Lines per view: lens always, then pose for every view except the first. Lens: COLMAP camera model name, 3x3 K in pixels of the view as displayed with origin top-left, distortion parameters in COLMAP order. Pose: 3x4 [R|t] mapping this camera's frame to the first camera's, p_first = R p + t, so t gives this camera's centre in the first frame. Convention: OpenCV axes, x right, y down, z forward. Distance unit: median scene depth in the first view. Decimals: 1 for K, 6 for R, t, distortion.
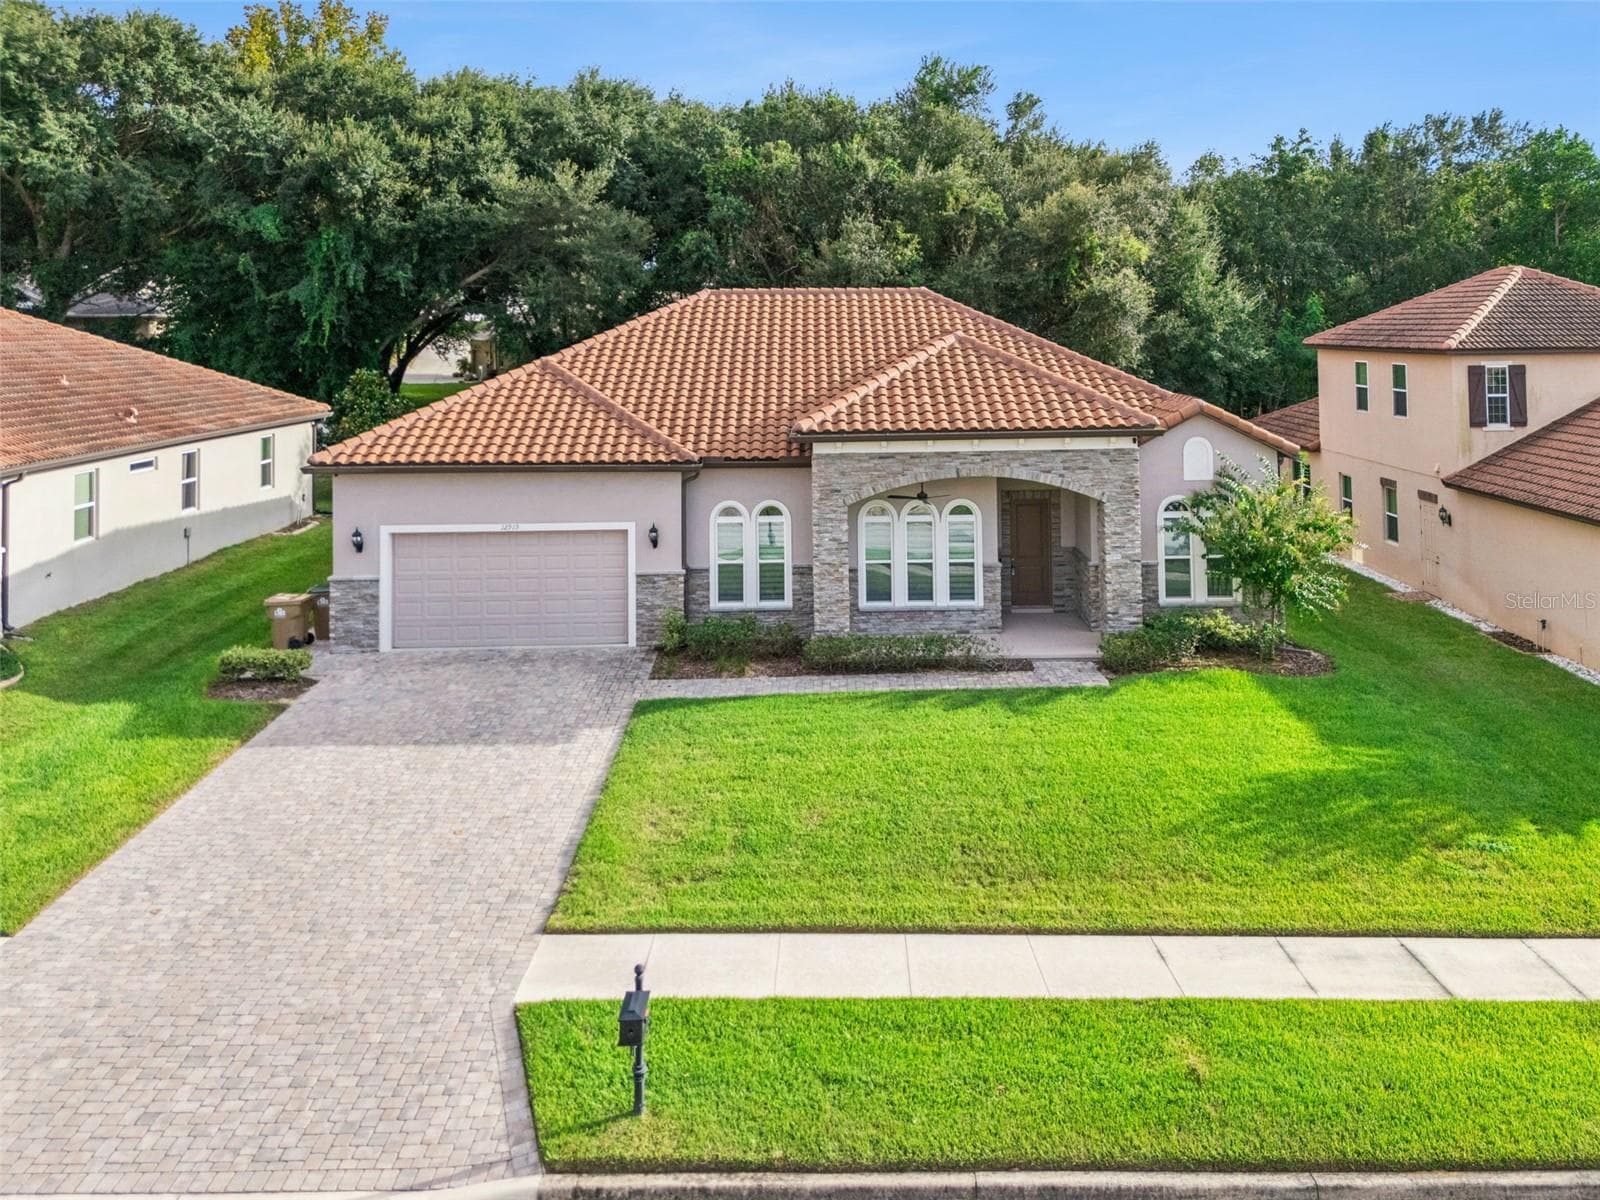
lens RADIAL K [[1273.6, 0, 875.5], [0, 1273.6, 281.4], [0, 0, 1]] dist [0.024111, -0.001976]
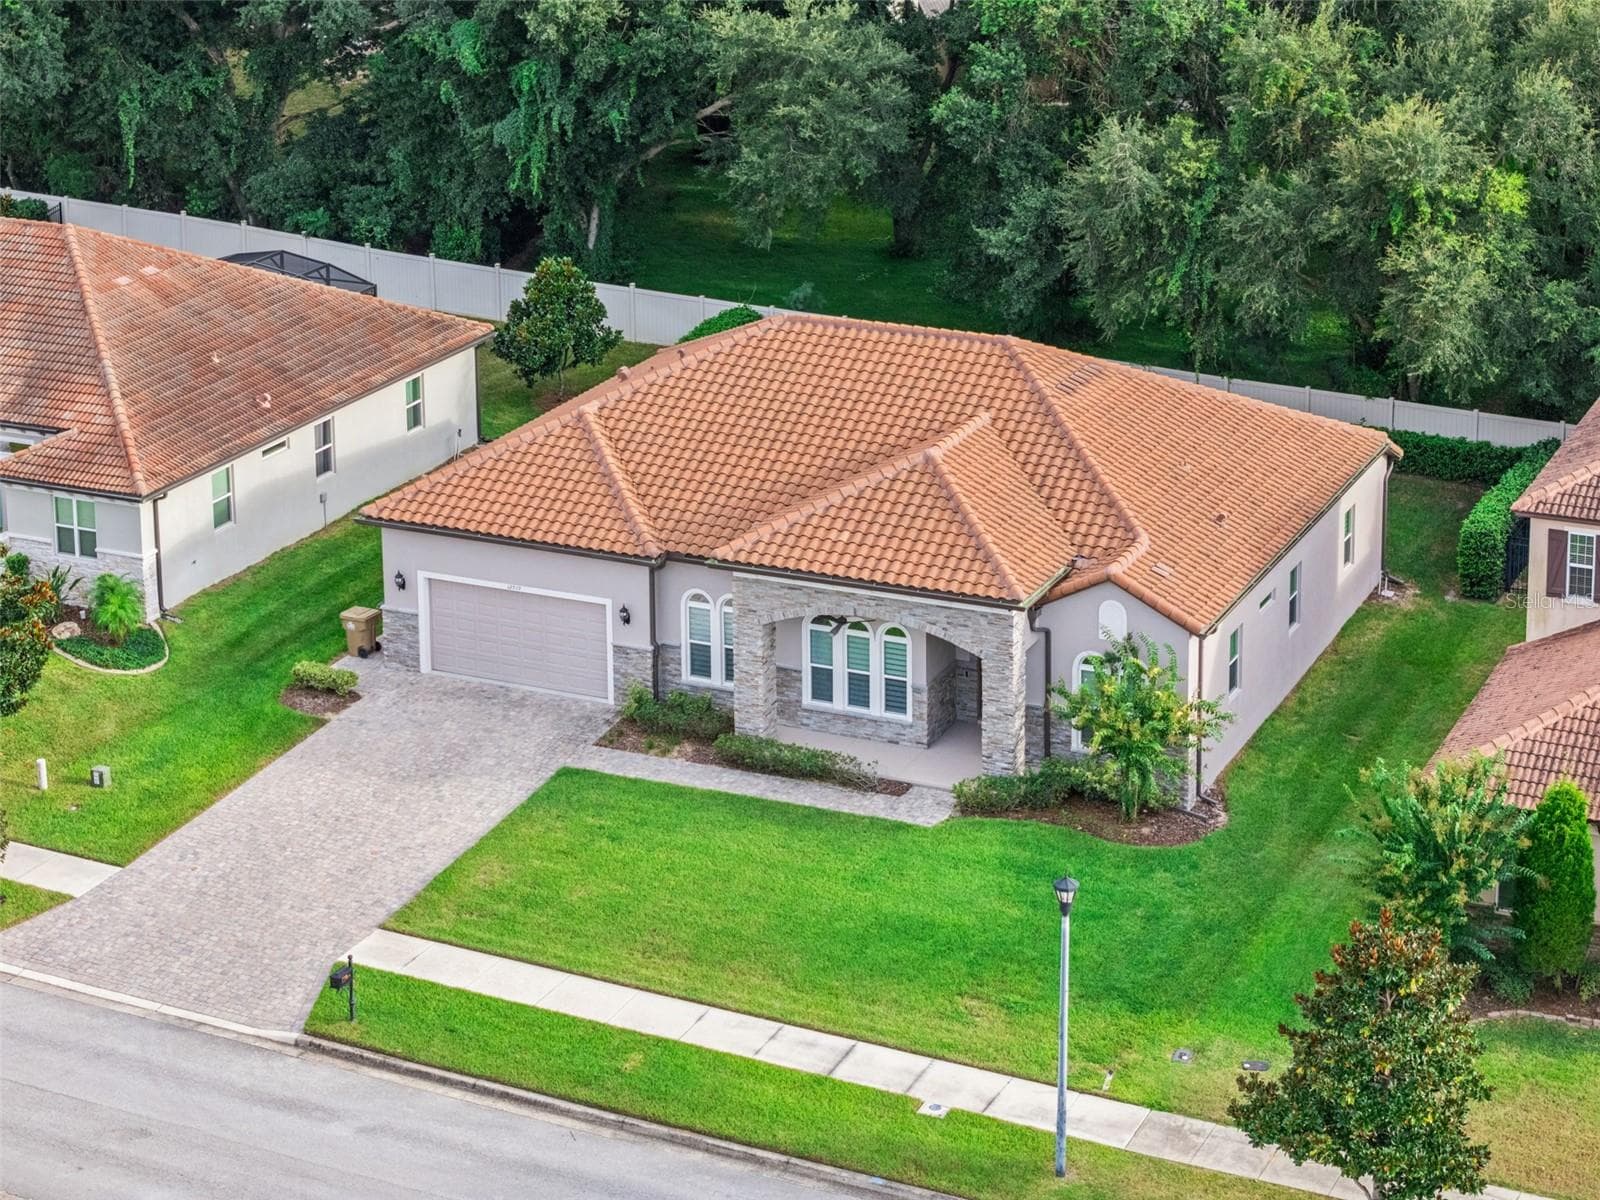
lens RADIAL K [[3192.5, 0, 852.6], [0, 3192.5, 208.4], [0, 0, 1]] dist [-0.066694, 0.207291]
pose [[0.894160, 0.098899, -0.436688, 1.142413], [0.015197, 0.968035, 0.250354, -0.808345], [0.447489, -0.230493, 0.864075, -1.180337]]
